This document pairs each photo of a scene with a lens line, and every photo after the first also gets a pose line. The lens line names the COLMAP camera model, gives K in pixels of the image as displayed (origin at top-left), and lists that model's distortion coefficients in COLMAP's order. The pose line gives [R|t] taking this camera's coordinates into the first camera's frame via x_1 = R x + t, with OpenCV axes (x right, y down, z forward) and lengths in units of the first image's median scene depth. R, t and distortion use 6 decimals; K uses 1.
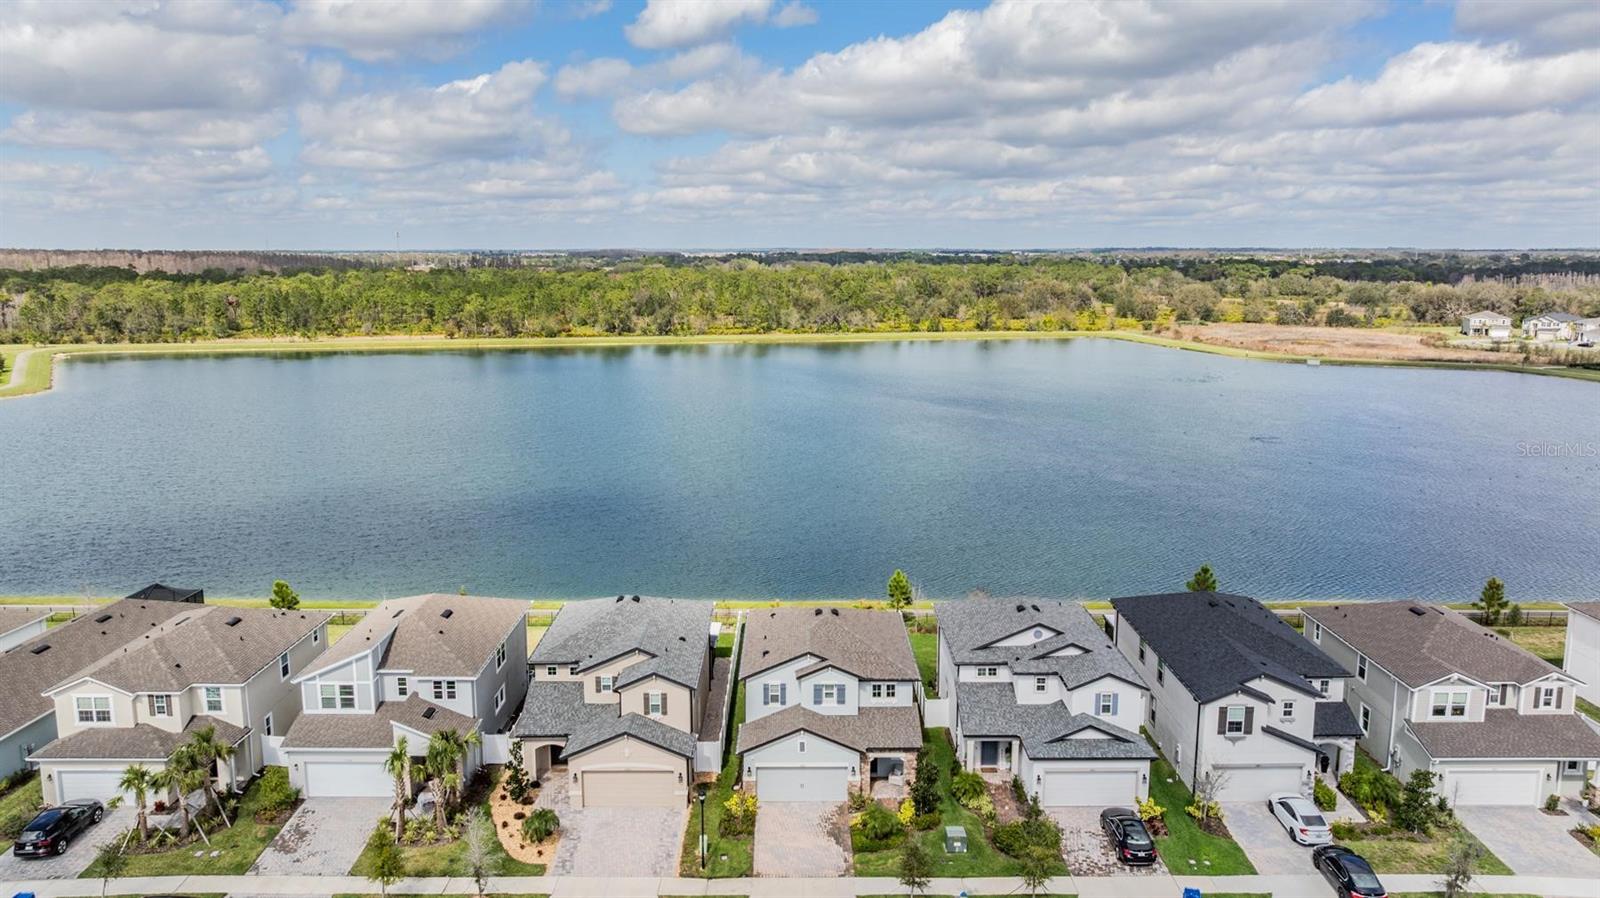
lens RADIAL K [[1157.9, 0, 800.0], [0, 1157.9, 449.0], [0, 0, 1]] dist [-0.022806, -0.001247]
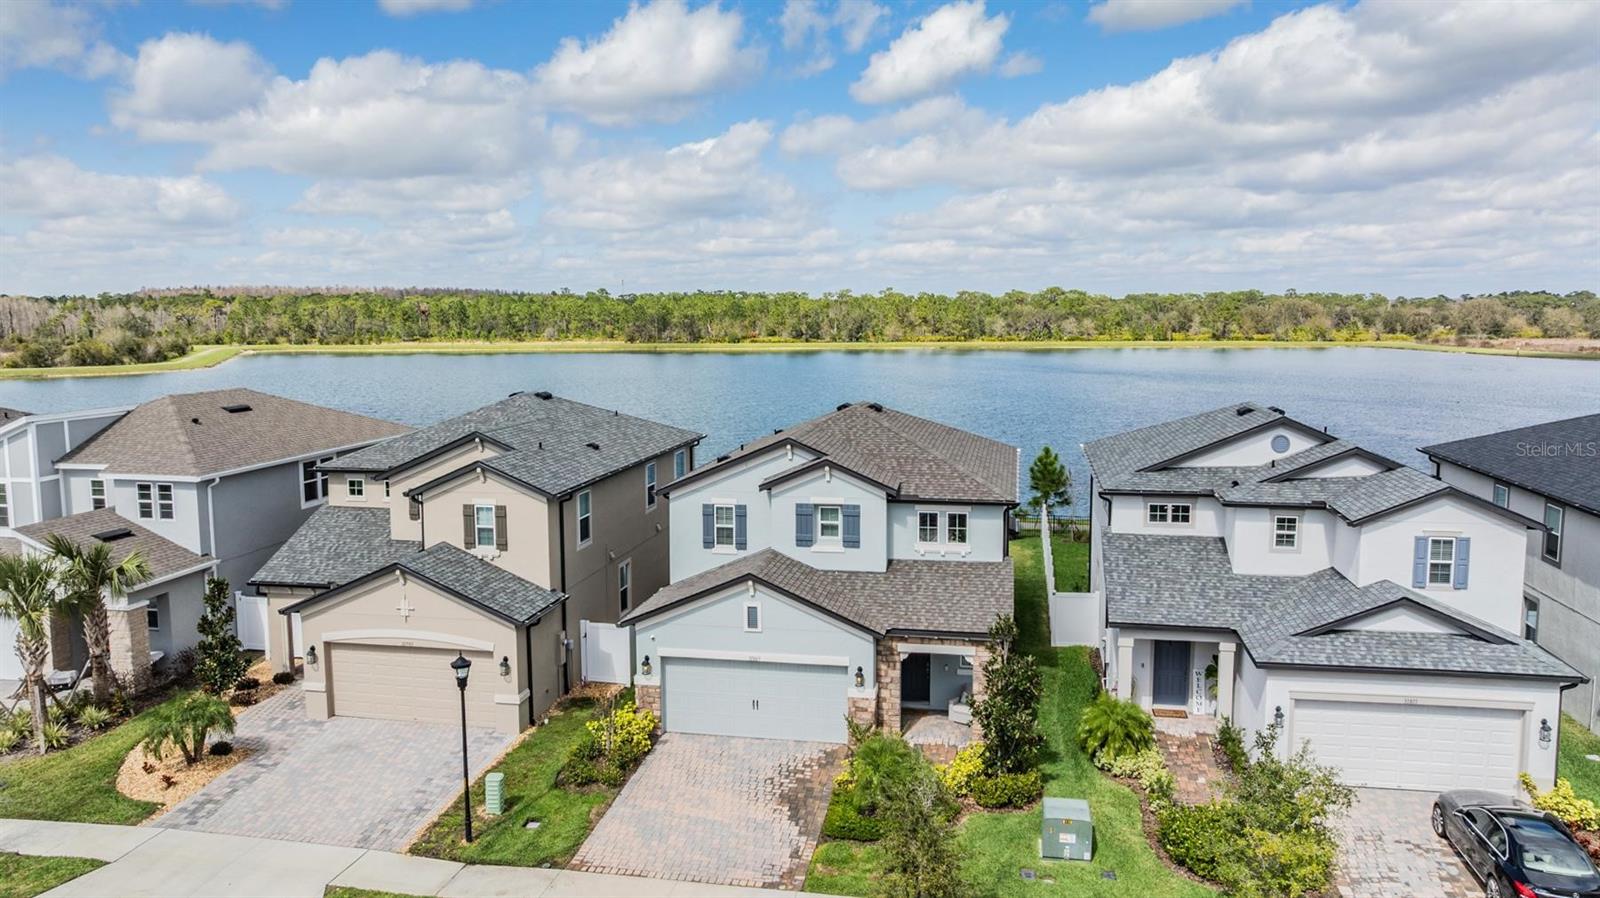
lens RADIAL K [[1157.9, 0, 800.0], [0, 1157.9, 449.0], [0, 0, 1]] dist [-0.022806, -0.001247]
pose [[0.980755, 0.017035, -0.194500, 0.019691], [-0.028422, 0.998031, -0.055908, 0.037578], [0.193164, 0.060360, 0.979308, 0.093464]]
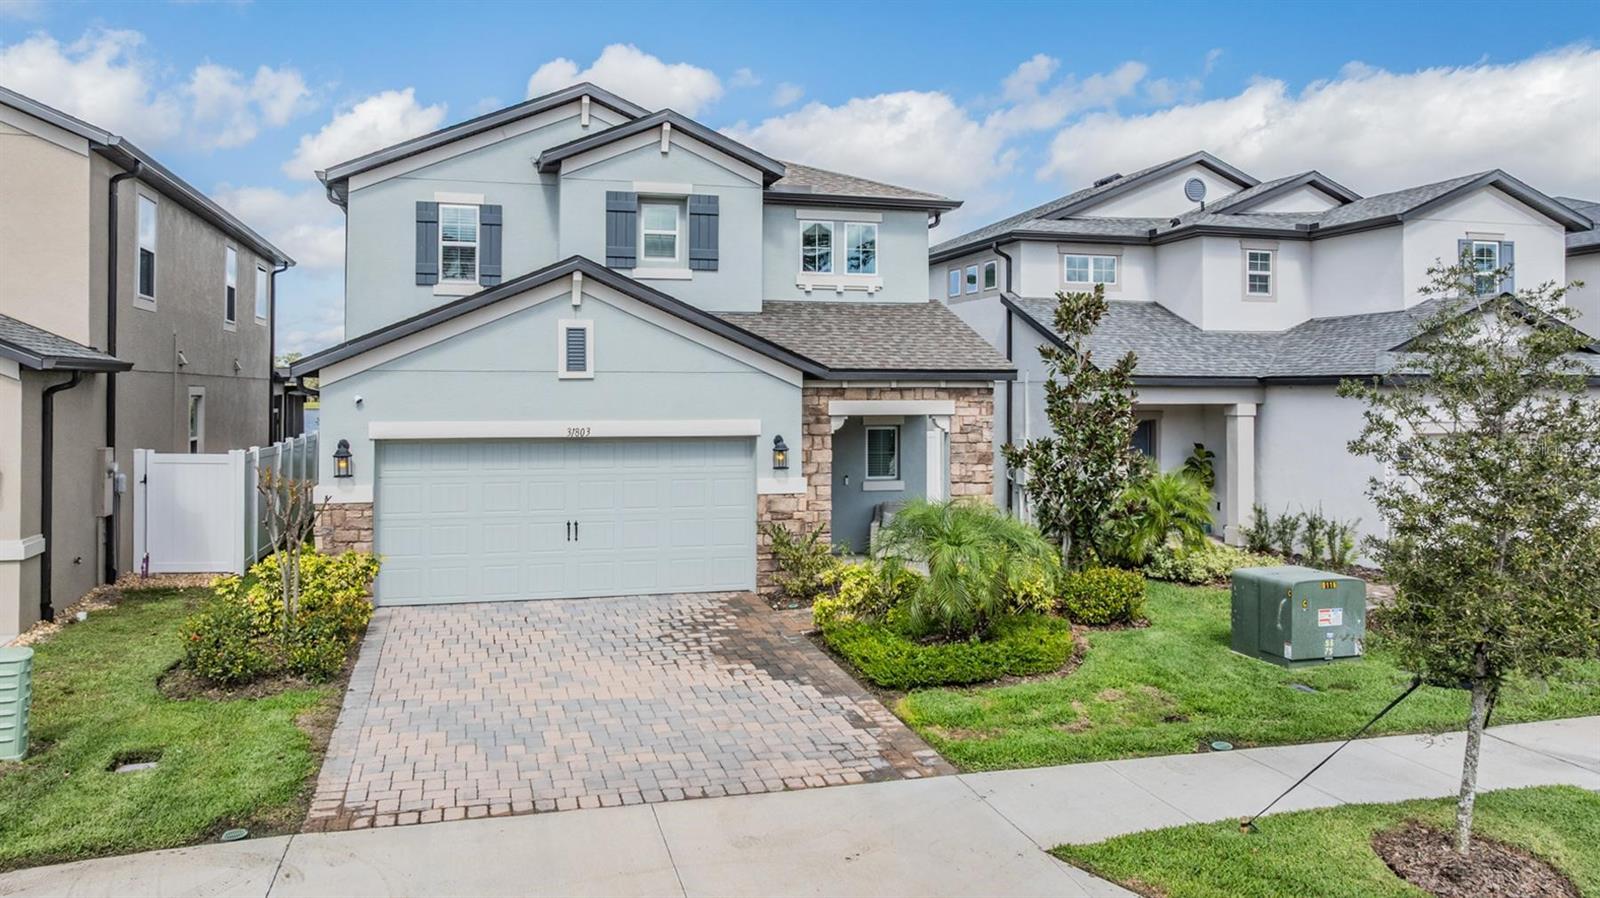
lens RADIAL K [[1162.3, 0, 805.0], [0, 1162.3, 380.8], [0, 0, 1]] dist [-0.013769, -0.000147]
pose [[0.964546, 0.003783, 0.263888, -0.002835], [0.045842, 0.982296, -0.181640, 0.054489], [-0.259903, 0.187297, 0.947296, 0.132256]]
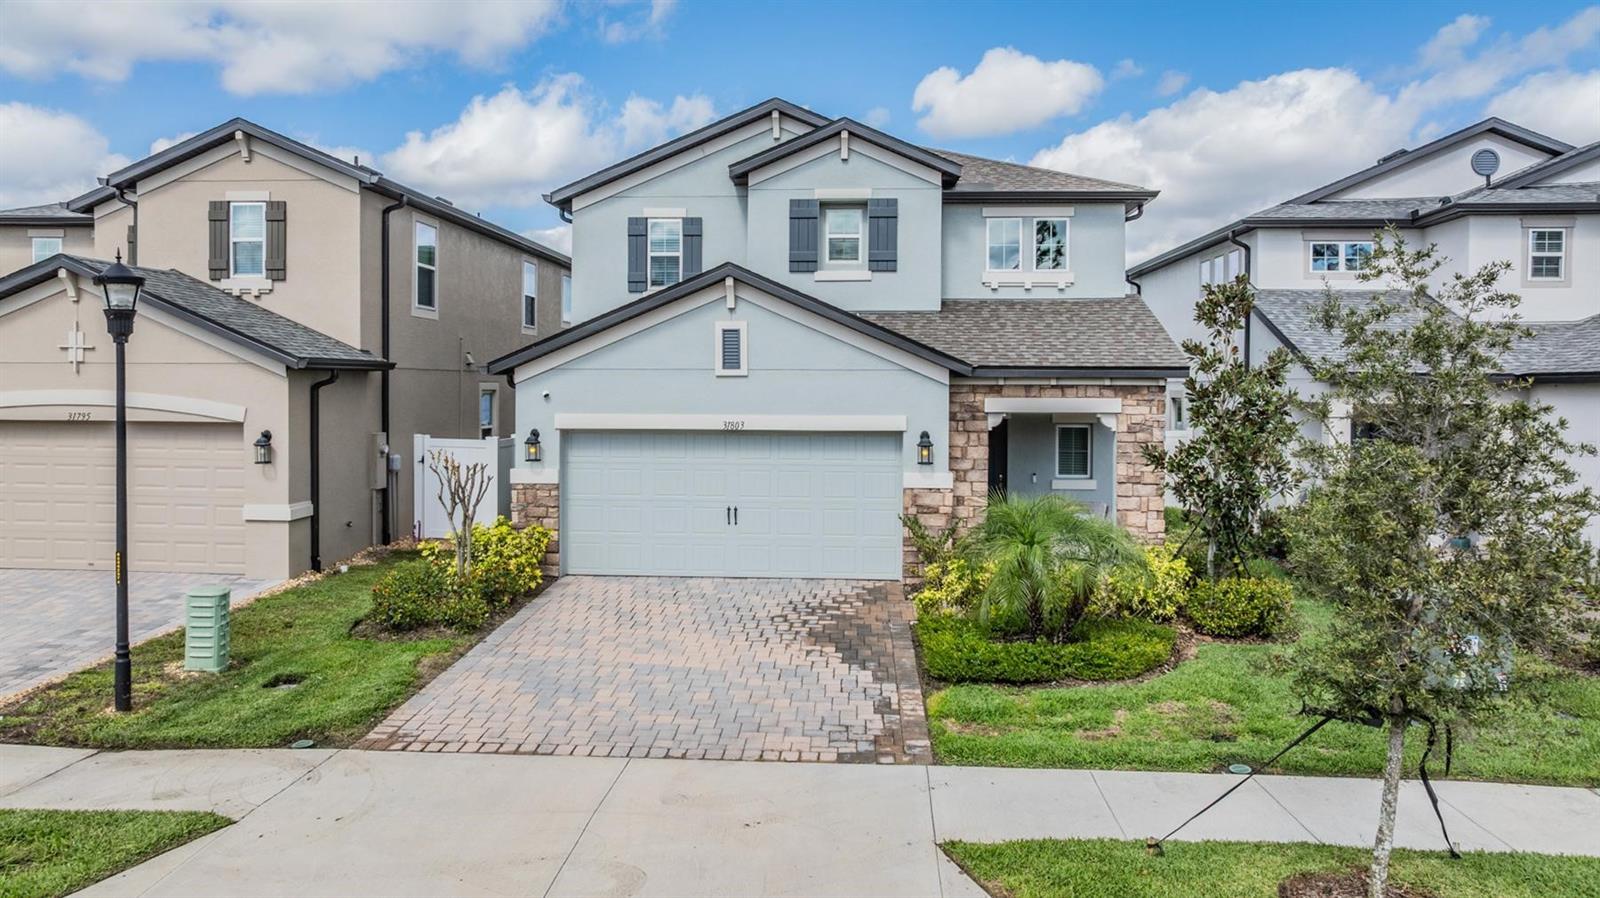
lens RADIAL K [[1134.4, 0, 801.6], [0, 1134.4, 410.9], [0, 0, 1]] dist [-0.014259, 0.000393]
pose [[0.997790, 0.006203, -0.066162, 0.006208], [-0.016627, 0.987268, -0.158197, 0.054753], [0.064338, 0.158947, 0.985189, 0.130747]]
